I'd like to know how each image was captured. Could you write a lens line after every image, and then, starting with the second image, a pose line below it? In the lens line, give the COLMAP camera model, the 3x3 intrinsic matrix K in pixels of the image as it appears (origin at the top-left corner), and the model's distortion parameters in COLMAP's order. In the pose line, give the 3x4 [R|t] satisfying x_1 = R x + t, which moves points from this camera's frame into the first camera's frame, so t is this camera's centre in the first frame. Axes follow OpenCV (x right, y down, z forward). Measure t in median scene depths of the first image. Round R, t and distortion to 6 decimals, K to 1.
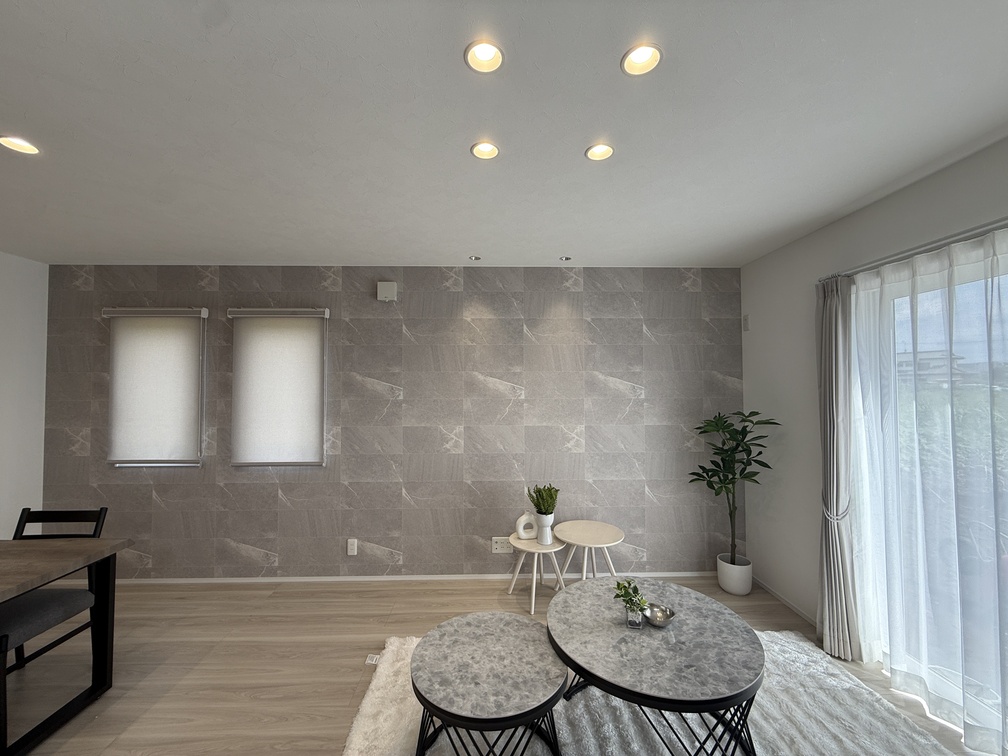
lens RADIAL K [[402.9, 0, 502.9], [0, 402.9, 376.4], [0, 0, 1]] dist [0.000868, -0.000318]
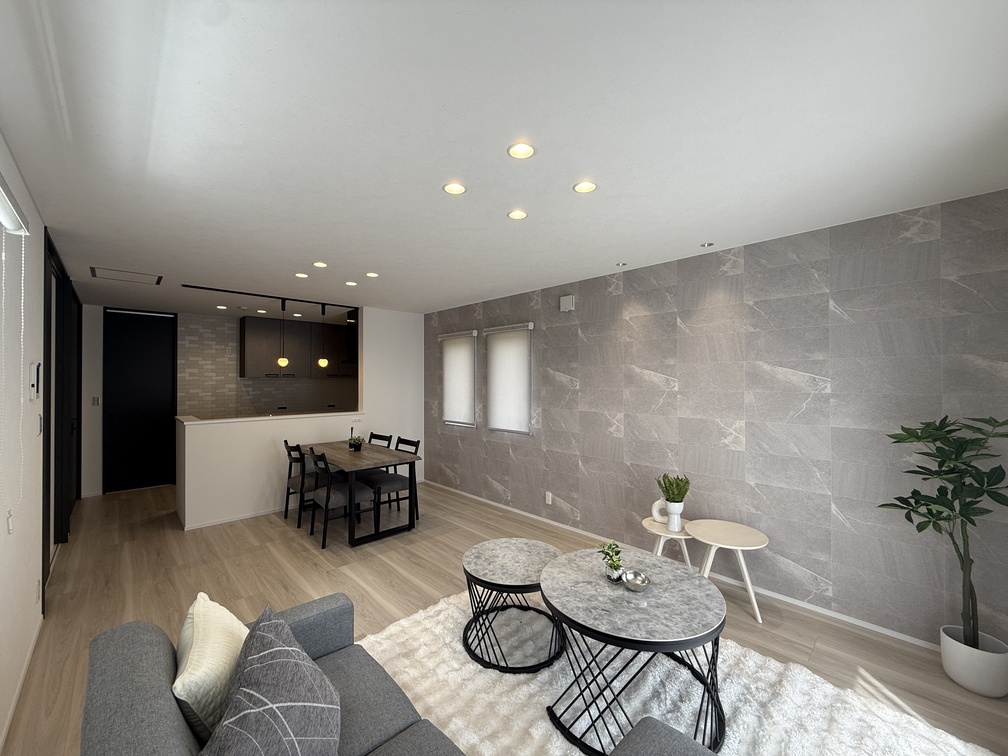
lens RADIAL K [[402.9, 0, 501.7], [0, 402.9, 377.1], [0, 0, 1]] dist [0.000868, -0.000318]
pose [[0.673829, -0.003461, -0.738879, 0.514147], [0.018966, 0.999741, 0.012614, 0.000342], [0.738644, -0.022513, 0.673720, -0.011241]]
